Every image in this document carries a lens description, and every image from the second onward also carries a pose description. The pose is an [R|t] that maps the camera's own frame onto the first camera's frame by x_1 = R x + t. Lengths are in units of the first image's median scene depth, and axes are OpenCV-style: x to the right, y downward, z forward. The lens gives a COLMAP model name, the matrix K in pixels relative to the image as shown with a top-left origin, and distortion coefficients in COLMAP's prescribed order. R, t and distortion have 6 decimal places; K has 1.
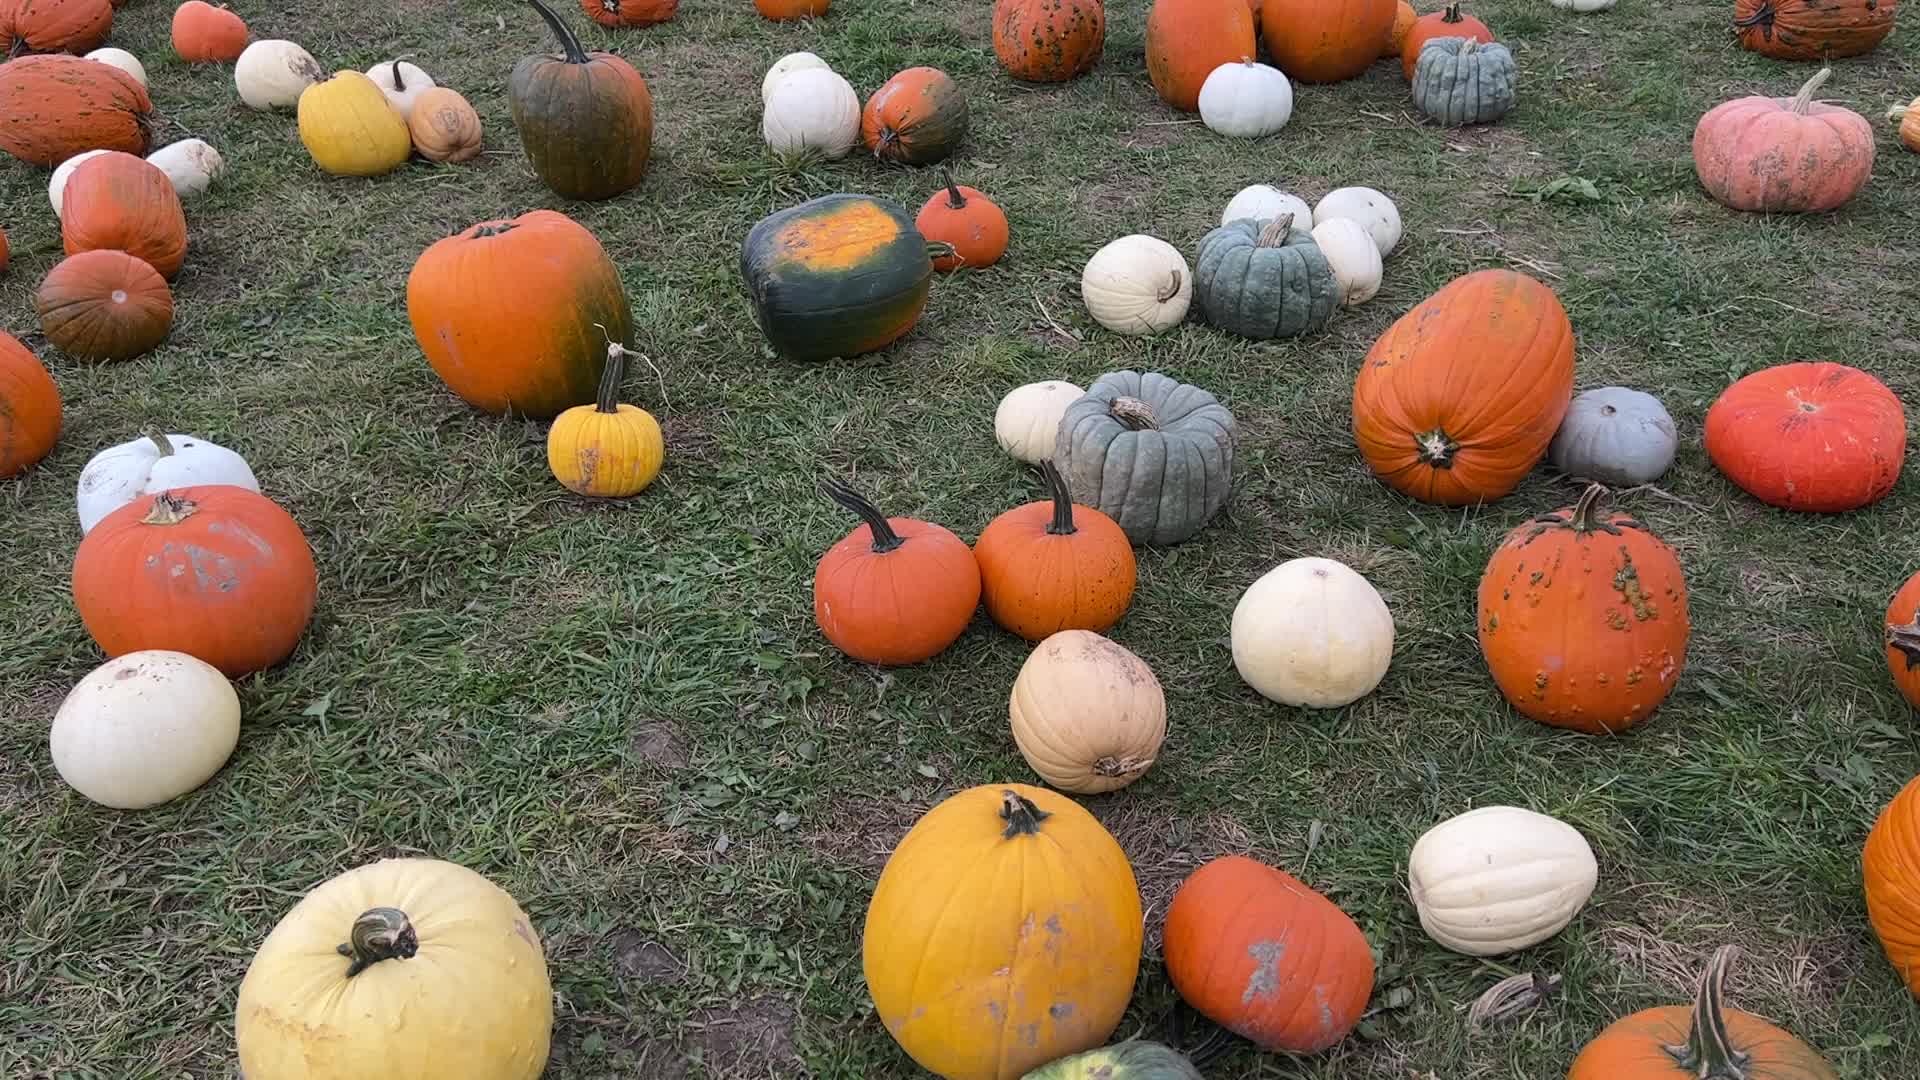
lens RADIAL K [[1641.6, 0, 949.3], [0, 1641.6, 611.1], [0, 0, 1]] dist [0.088350, -0.108058]
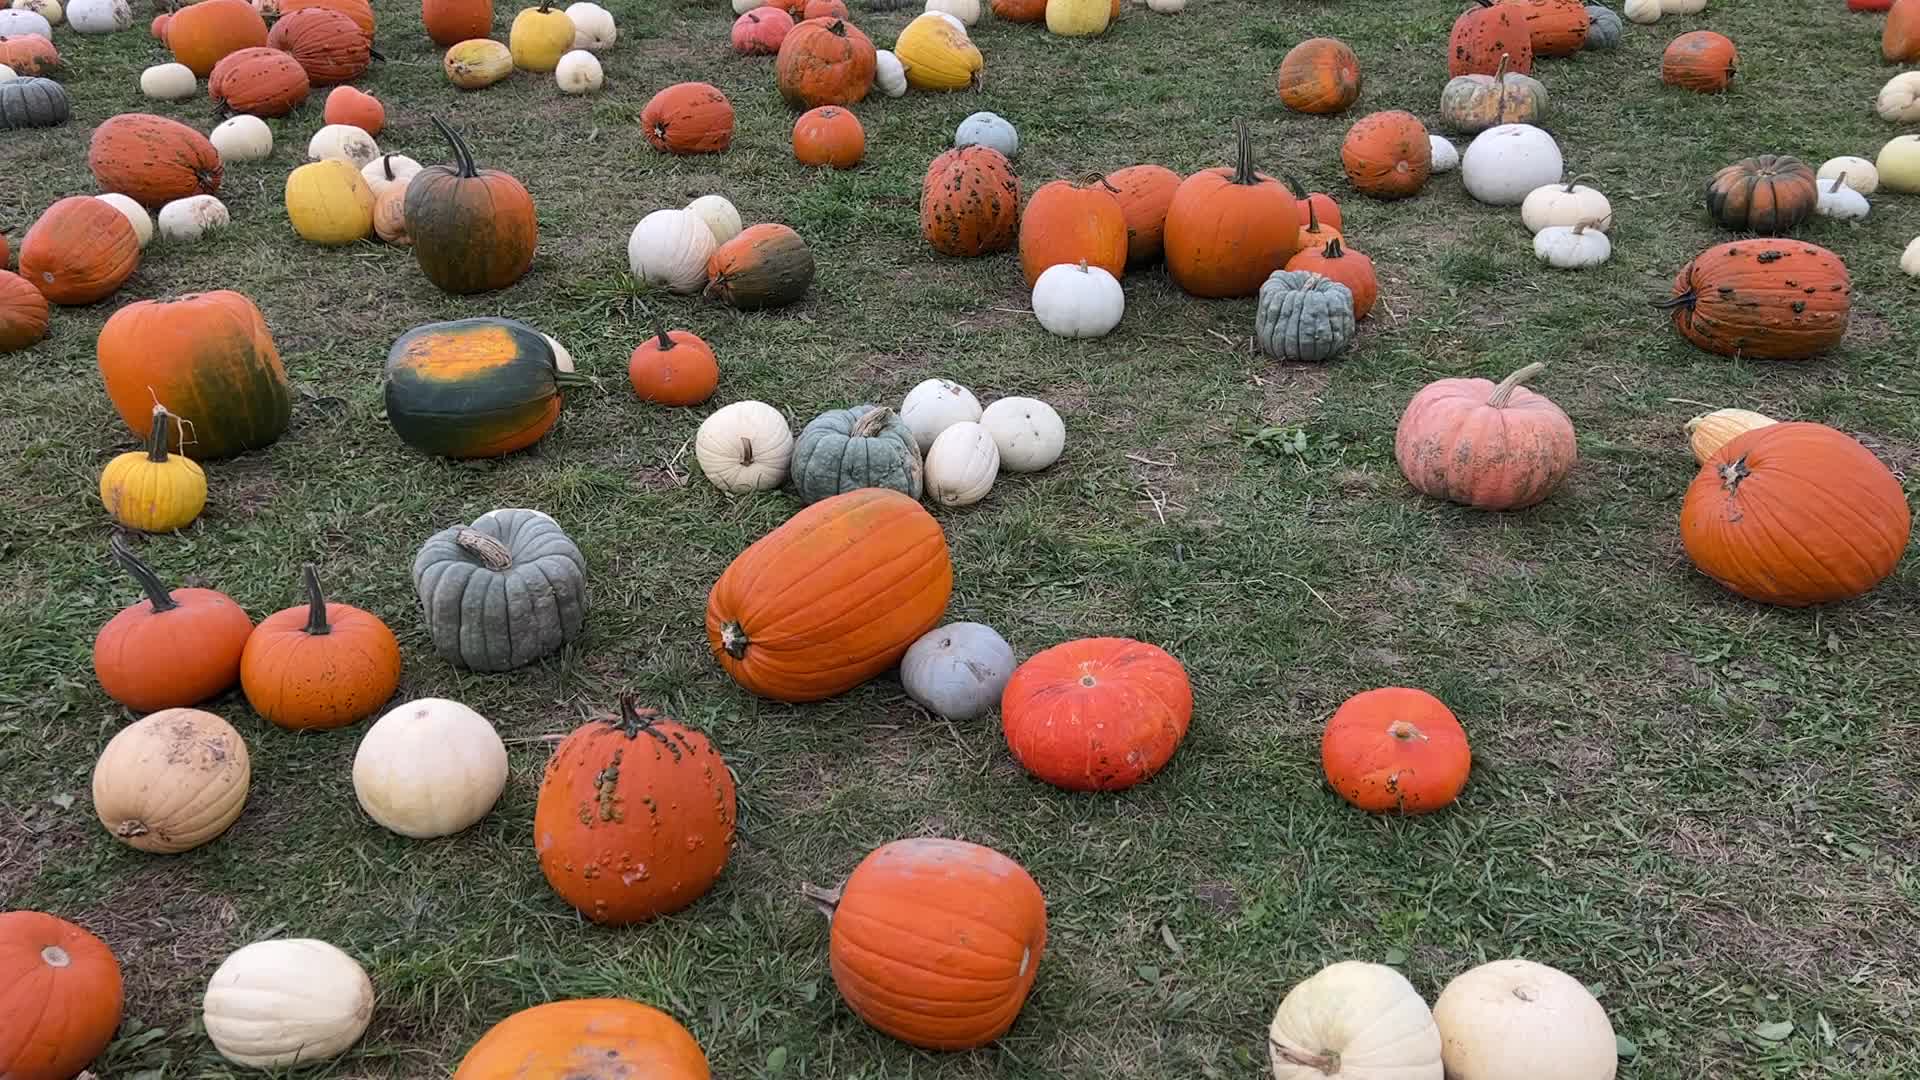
lens RADIAL K [[1641.6, 0, 949.3], [0, 1641.6, 611.1], [0, 0, 1]] dist [0.088350, -0.108058]
pose [[0.929536, 0.211684, -0.301915, 0.547348], [-0.231674, 0.972281, -0.031576, -0.085346], [0.286862, 0.099297, 0.952812, 0.029180]]
